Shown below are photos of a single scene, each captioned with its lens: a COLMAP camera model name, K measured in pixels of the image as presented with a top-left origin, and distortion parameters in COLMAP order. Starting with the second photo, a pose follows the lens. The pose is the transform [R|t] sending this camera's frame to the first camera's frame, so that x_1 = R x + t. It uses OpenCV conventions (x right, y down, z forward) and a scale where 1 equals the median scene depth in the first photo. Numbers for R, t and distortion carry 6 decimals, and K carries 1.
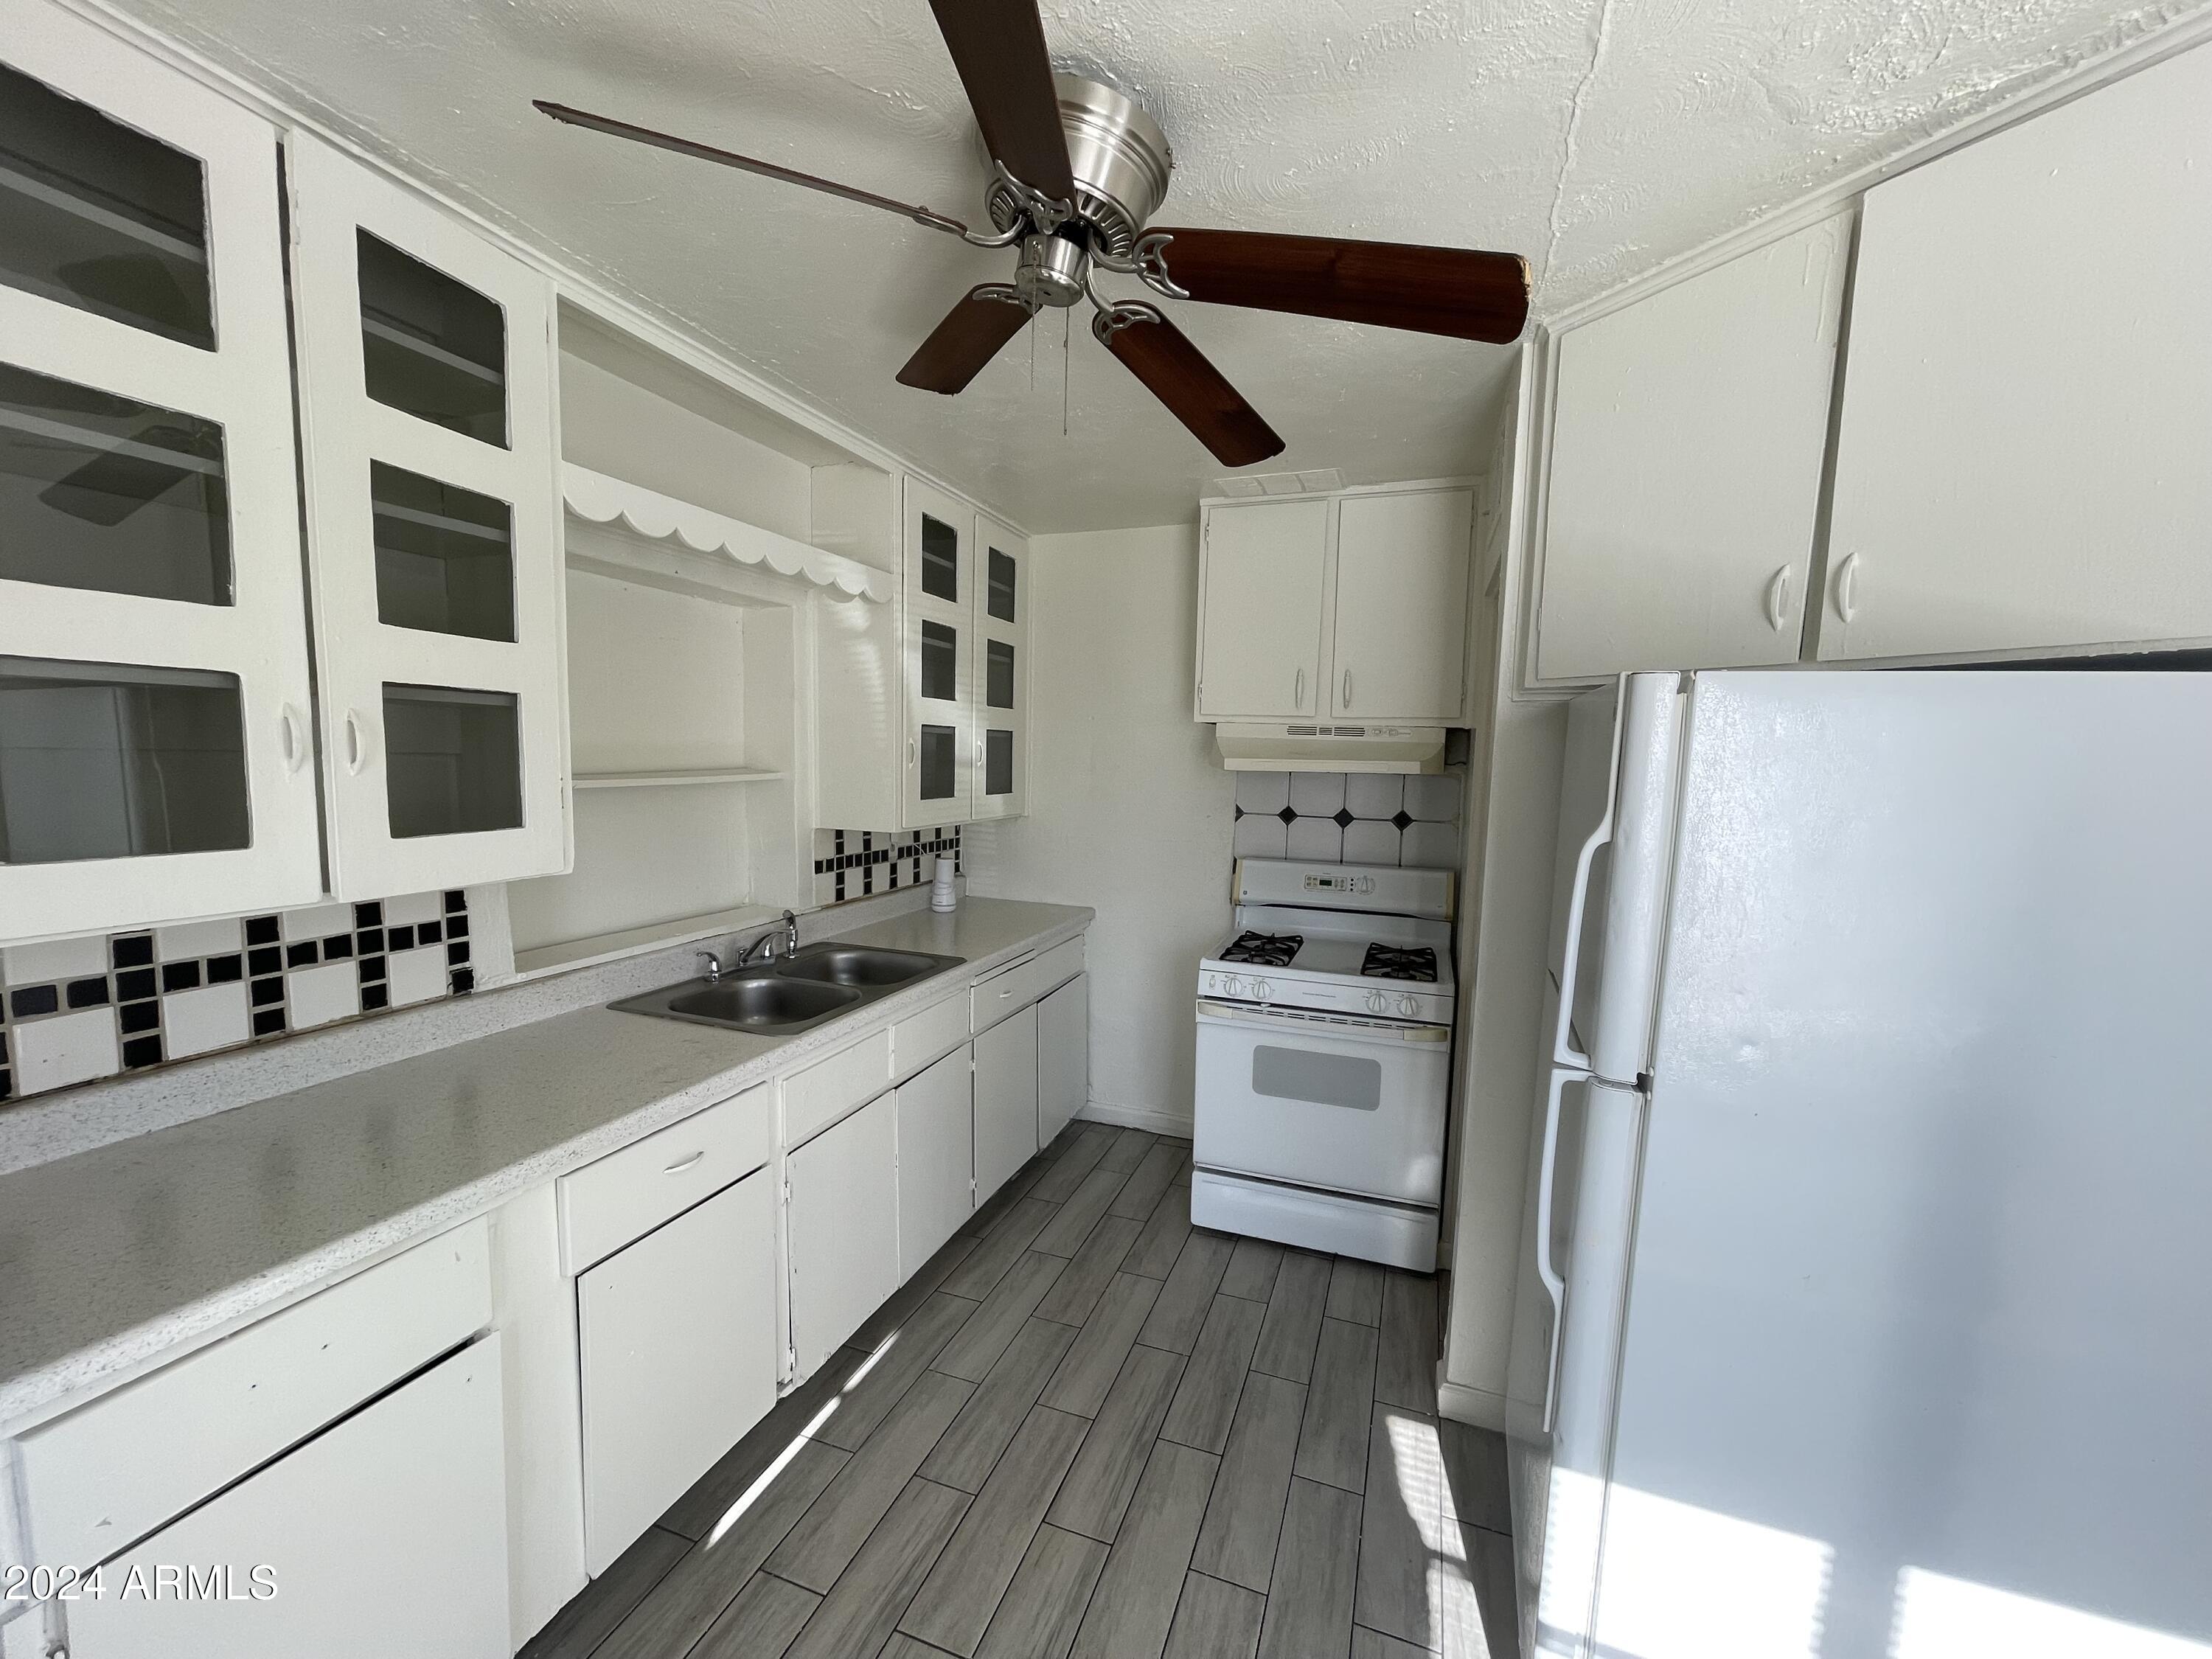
lens RADIAL K [[890.9, 0, 1098.4], [0, 890.9, 837.9], [0, 0, 1]] dist [-0.004774, 0.001267]
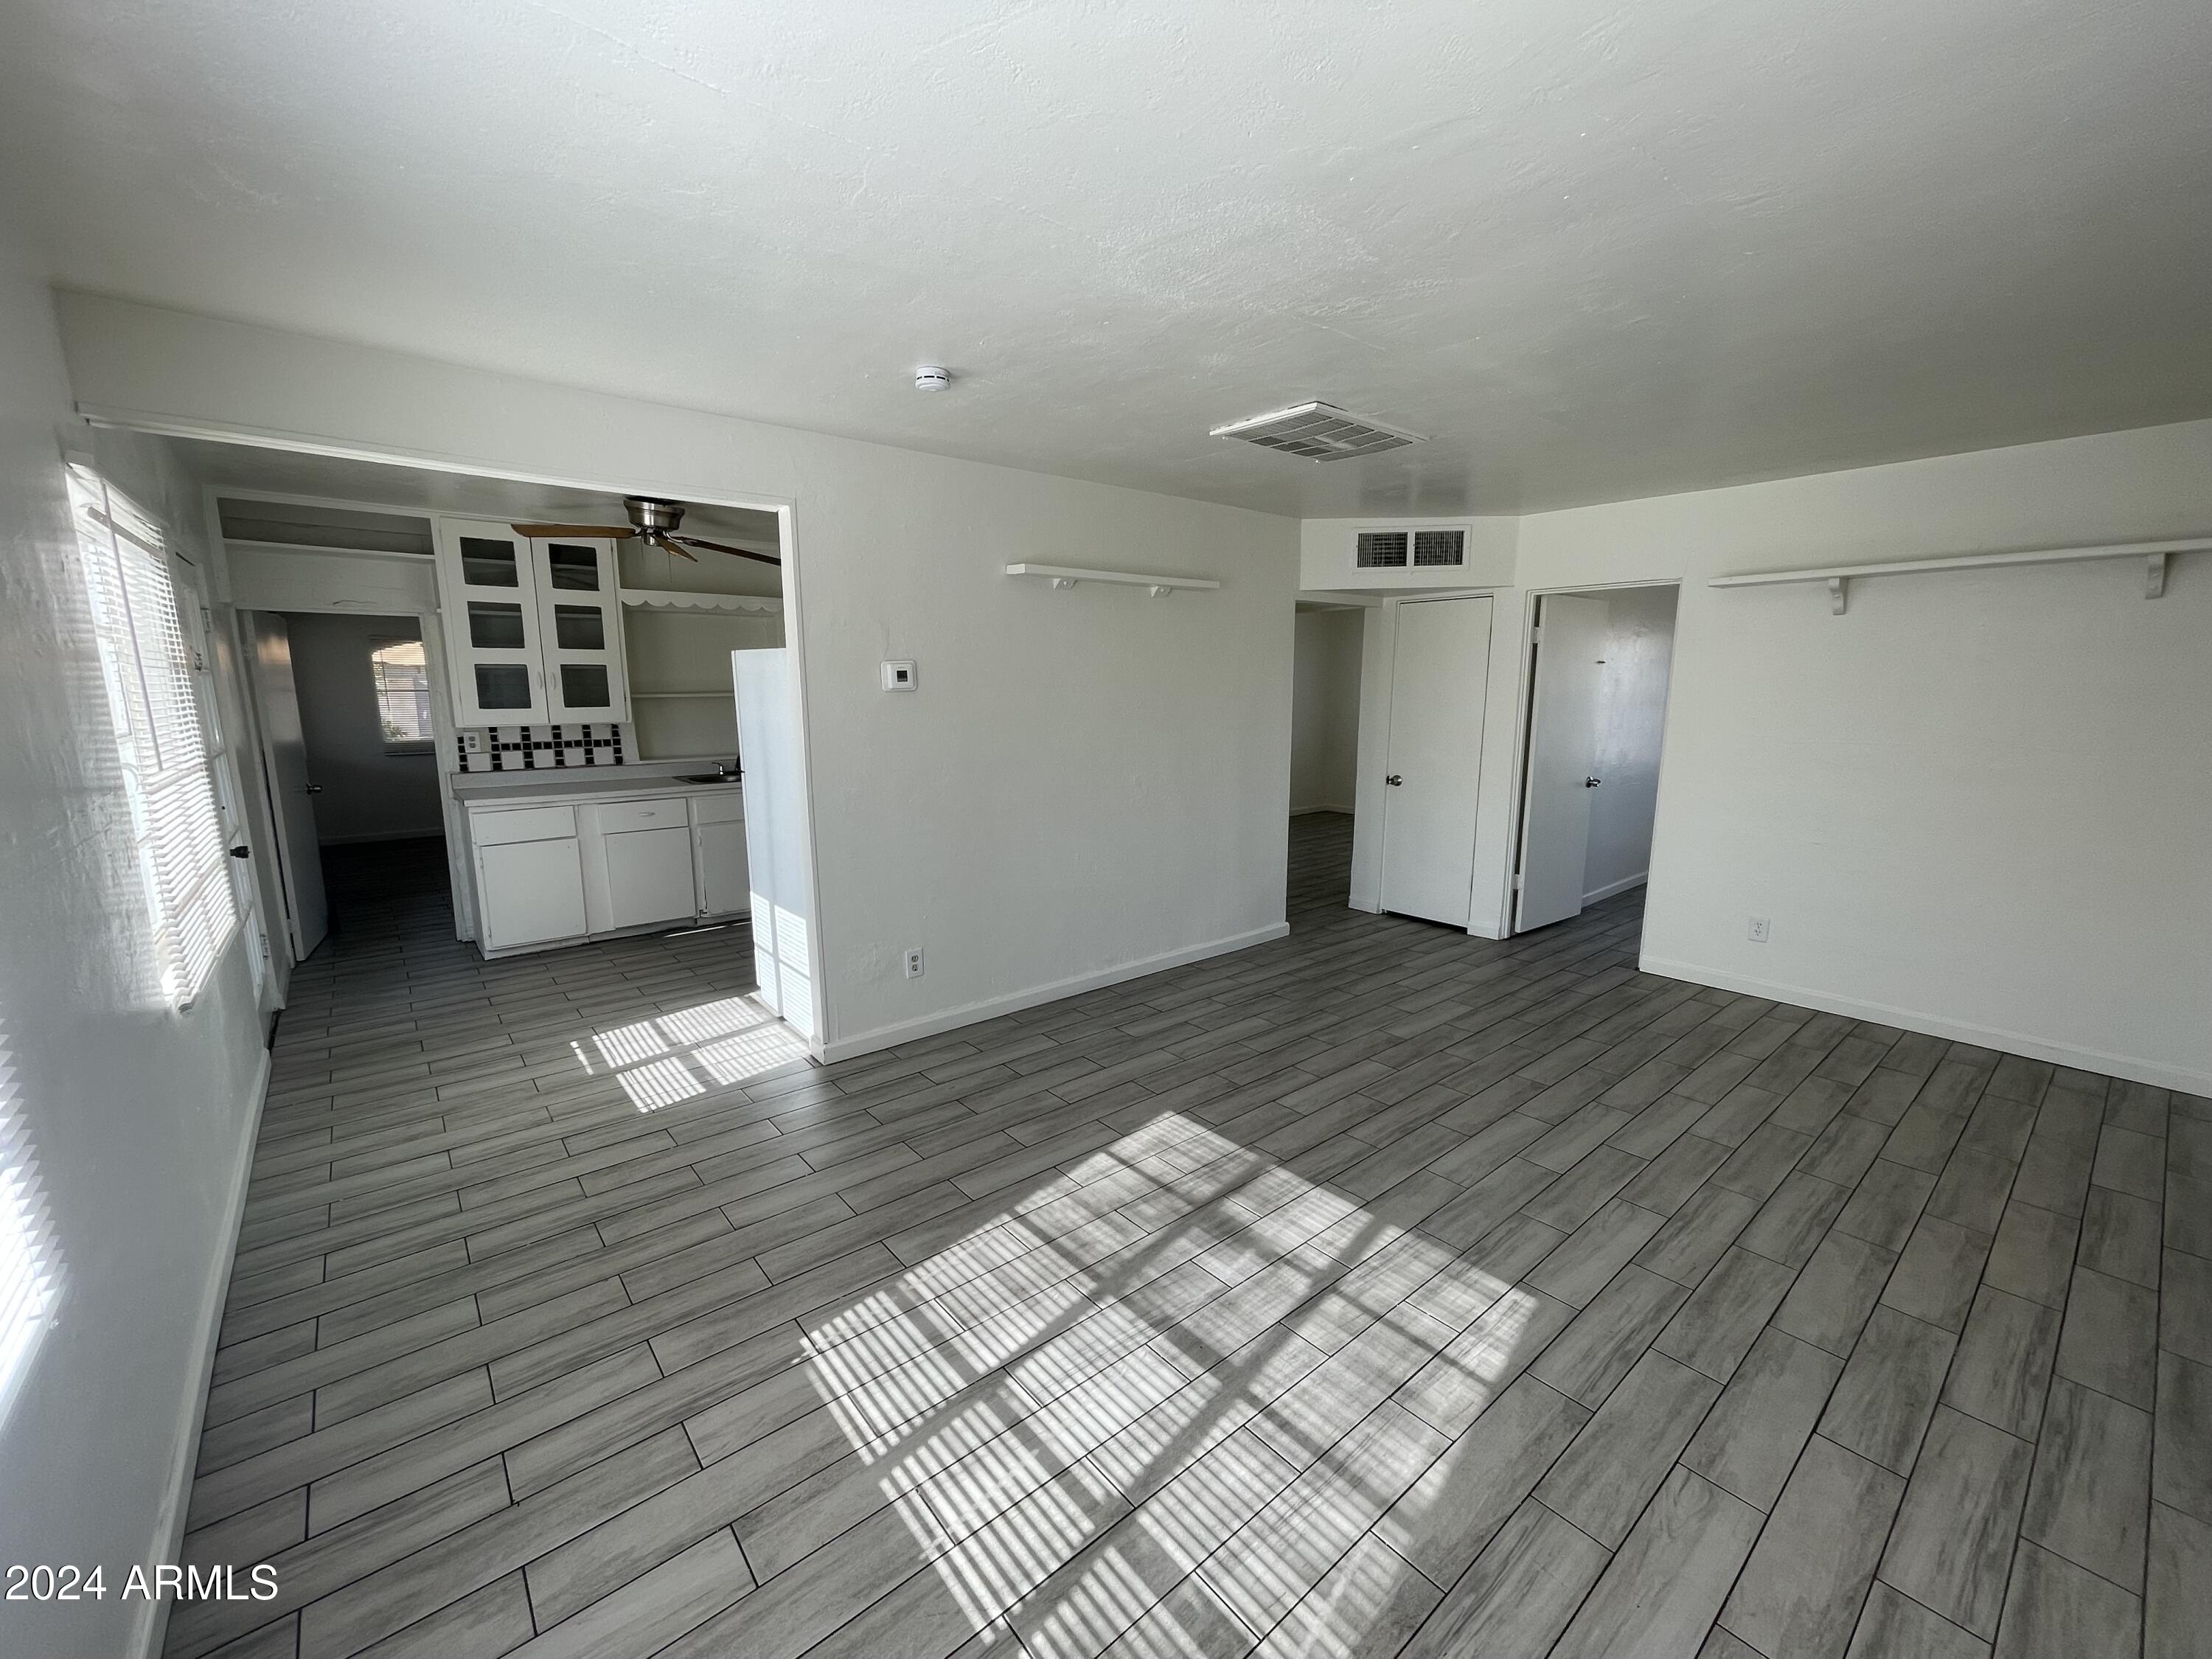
lens RADIAL K [[890.9, 0, 1099.3], [0, 890.9, 826.3], [0, 0, 1]] dist [-0.004774, 0.001267]
pose [[0.866728, 0.055573, -0.495676, 2.433985], [-0.027357, 0.997574, 0.064008, 0.160522], [0.498031, -0.041917, 0.866146, -0.904726]]
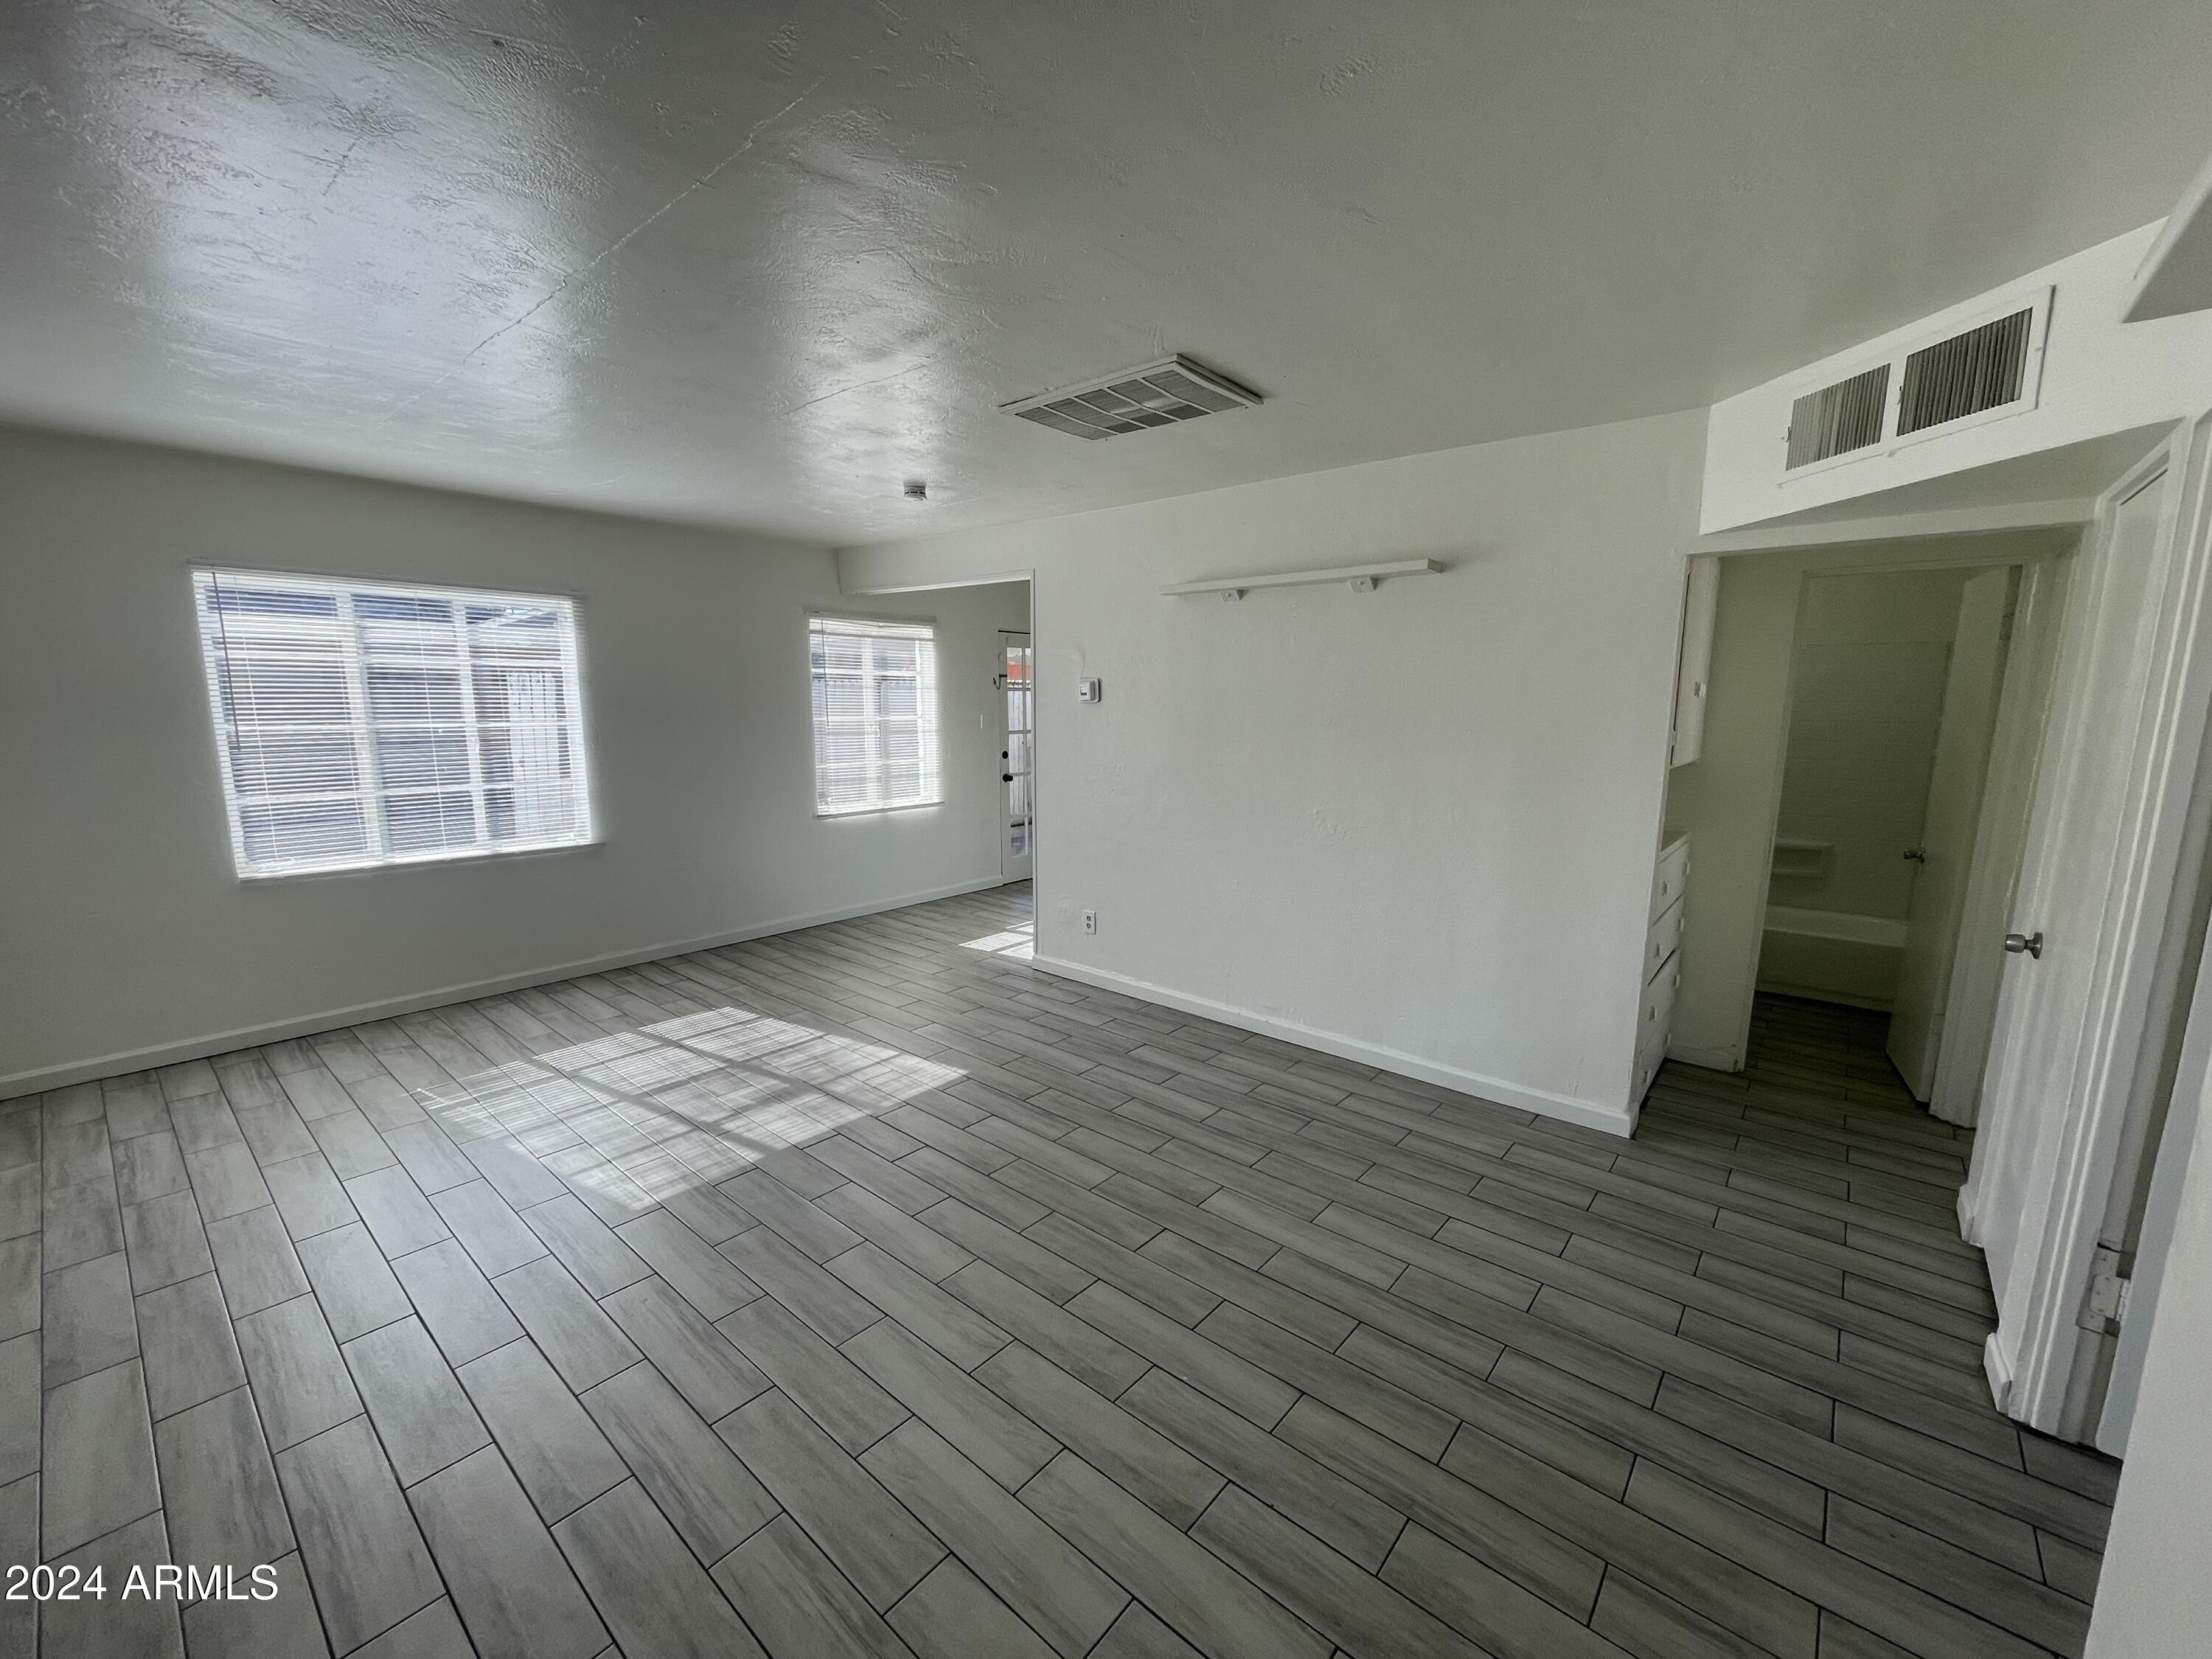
lens RADIAL K [[890.9, 0, 1108.6], [0, 890.9, 840.4], [0, 0, 1]] dist [-0.004774, 0.001267]
pose [[-0.332324, 0.125273, -0.934809, 3.462556], [-0.110020, 0.979224, 0.170338, -0.064846], [0.936726, 0.159455, -0.311637, 1.626179]]
